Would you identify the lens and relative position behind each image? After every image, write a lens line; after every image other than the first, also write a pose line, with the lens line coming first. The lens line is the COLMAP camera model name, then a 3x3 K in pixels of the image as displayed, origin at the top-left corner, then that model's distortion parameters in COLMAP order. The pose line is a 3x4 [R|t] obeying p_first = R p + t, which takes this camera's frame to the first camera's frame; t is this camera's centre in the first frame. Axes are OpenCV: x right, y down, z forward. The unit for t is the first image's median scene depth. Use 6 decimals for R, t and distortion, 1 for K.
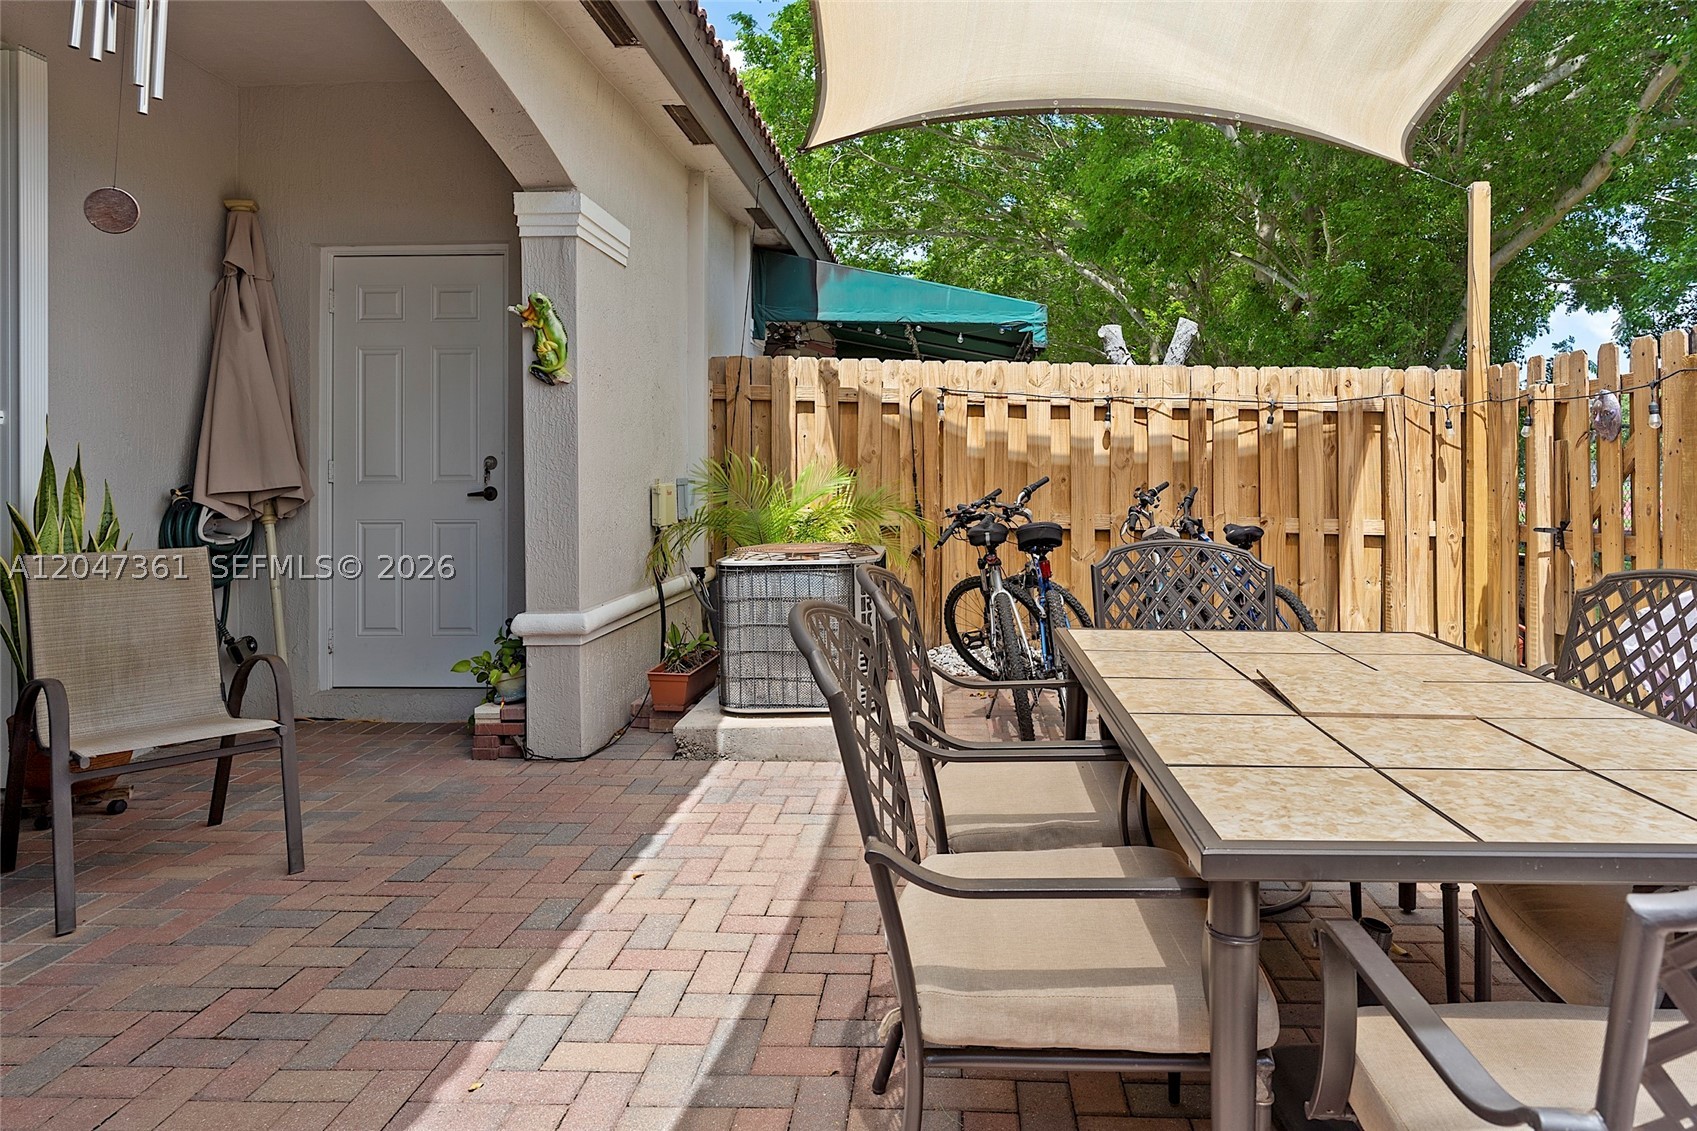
lens RADIAL K [[1011.4, 0, 848.7], [0, 1011.4, 486.9], [0, 0, 1]] dist [0.001587, 0.000045]
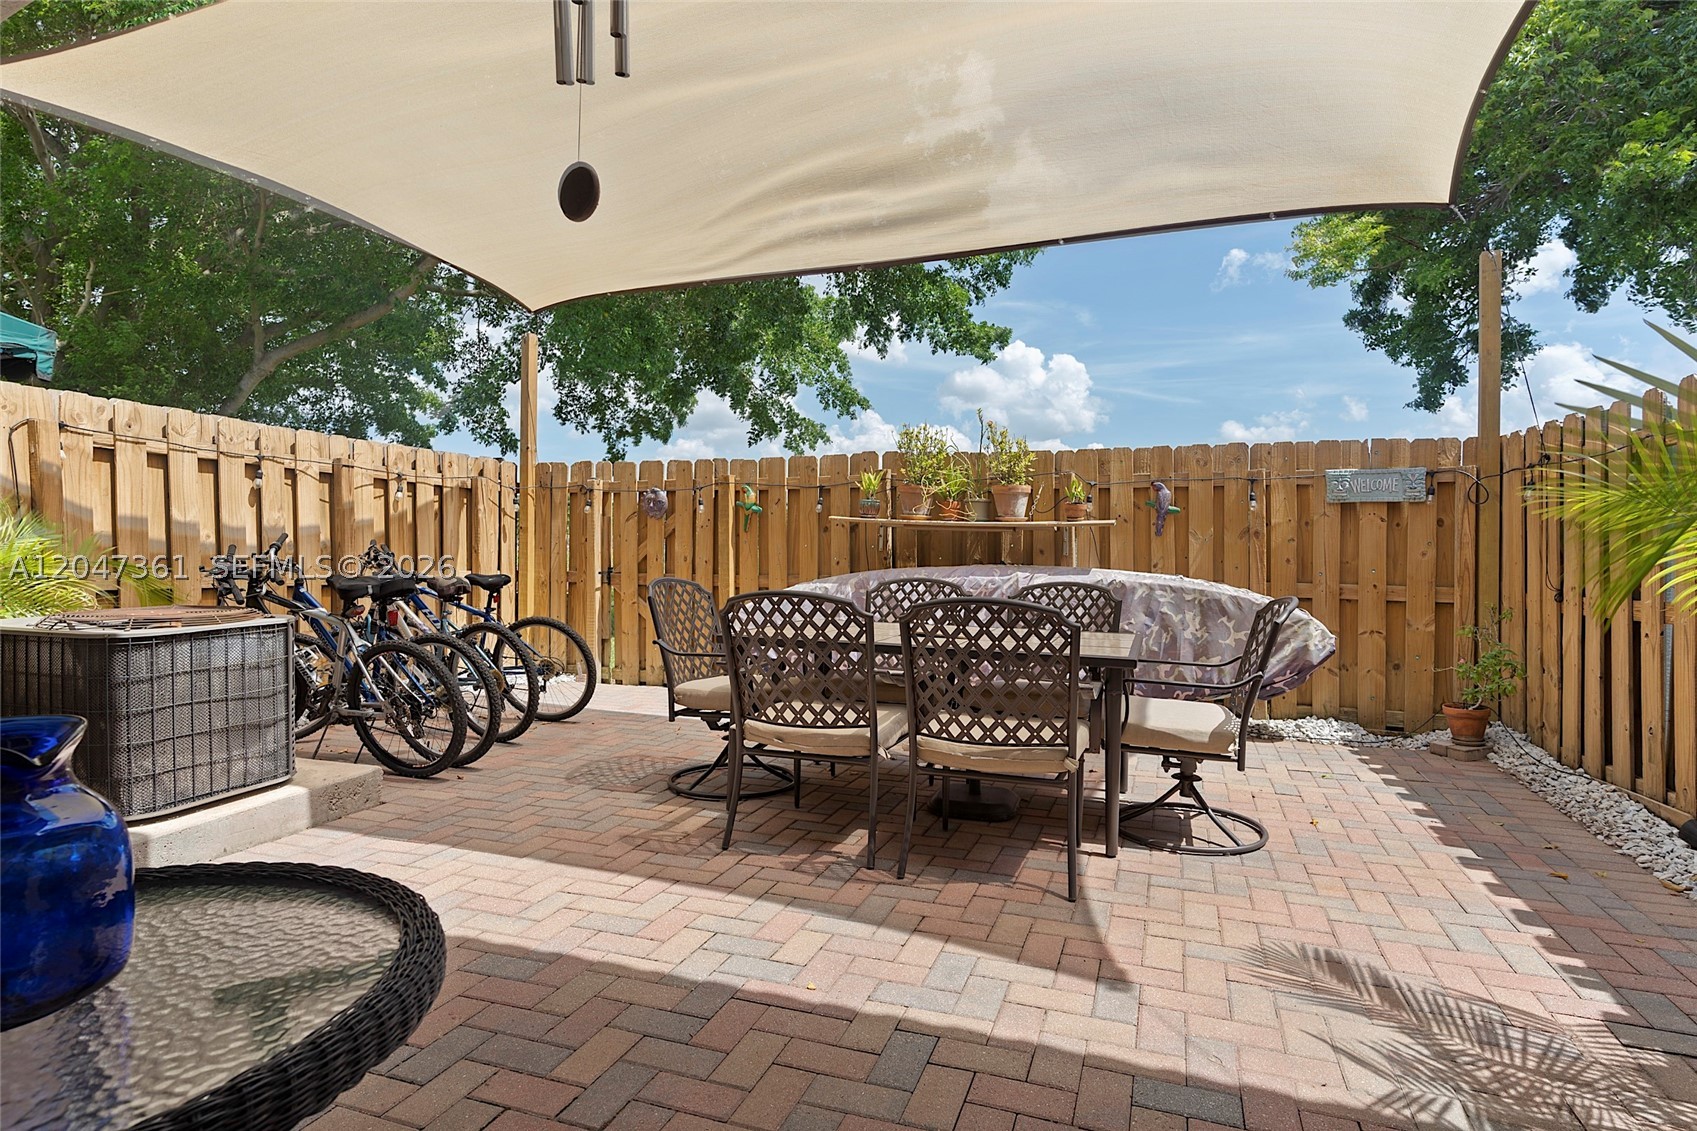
lens RADIAL K [[888.9, 0, 848.5], [0, 888.9, 565.5], [0, 0, 1]] dist [0.000151, -0.000263]
pose [[0.310219, -0.015274, 0.950542, -0.611874], [-0.000400, 0.999869, 0.016197, 0.009912], [-0.950665, -0.005404, 0.310172, 0.251670]]
